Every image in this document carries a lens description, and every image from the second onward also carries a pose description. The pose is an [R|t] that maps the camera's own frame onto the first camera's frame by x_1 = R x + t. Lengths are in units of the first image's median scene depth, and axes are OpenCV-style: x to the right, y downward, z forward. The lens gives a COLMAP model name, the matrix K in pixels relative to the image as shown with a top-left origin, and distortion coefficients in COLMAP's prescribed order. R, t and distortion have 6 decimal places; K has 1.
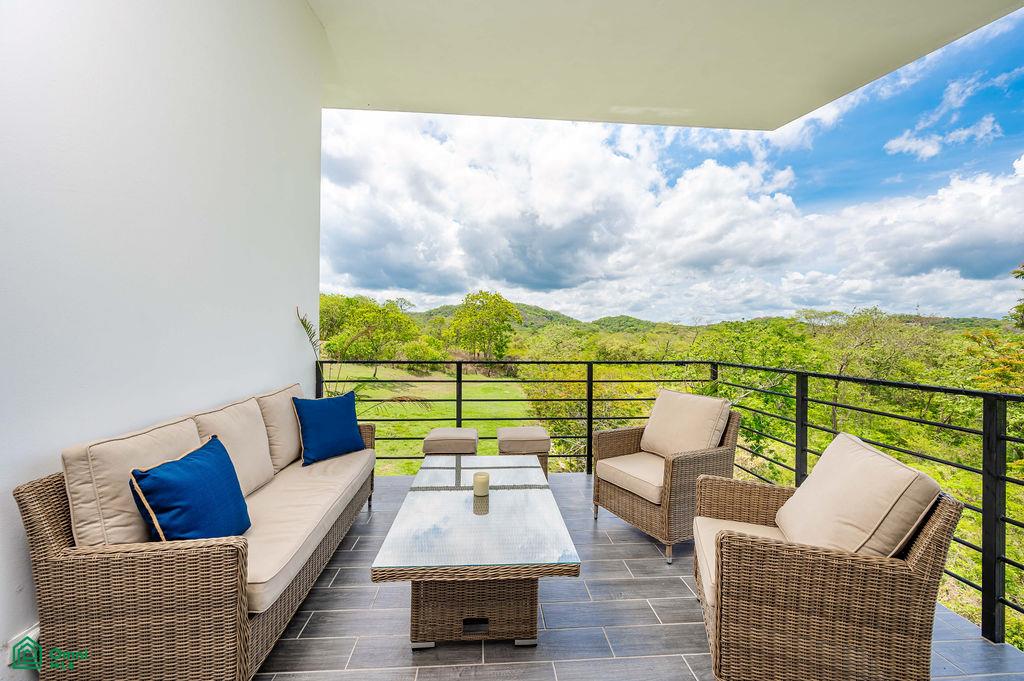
lens RADIAL K [[407.2, 0, 504.8], [0, 407.2, 335.9], [0, 0, 1]] dist [-0.000742, 0.000104]
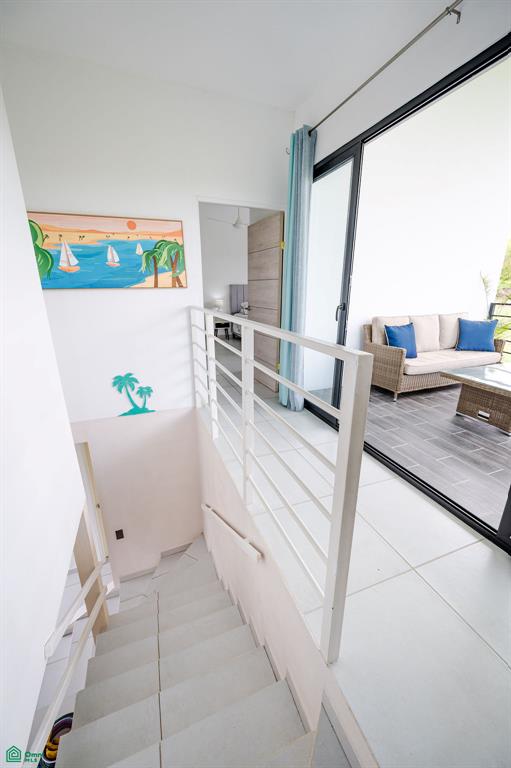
lens RADIAL K [[305.4, 0, 255.5], [0, 305.4, 384.0], [0, 0, 1]] dist [-0.000742, 0.000104]
pose [[0.309452, 0.280497, -0.908604, 1.327331], [0.000087, 0.955496, 0.295003, 0.026199], [0.950915, -0.091369, 0.295656, -0.934818]]
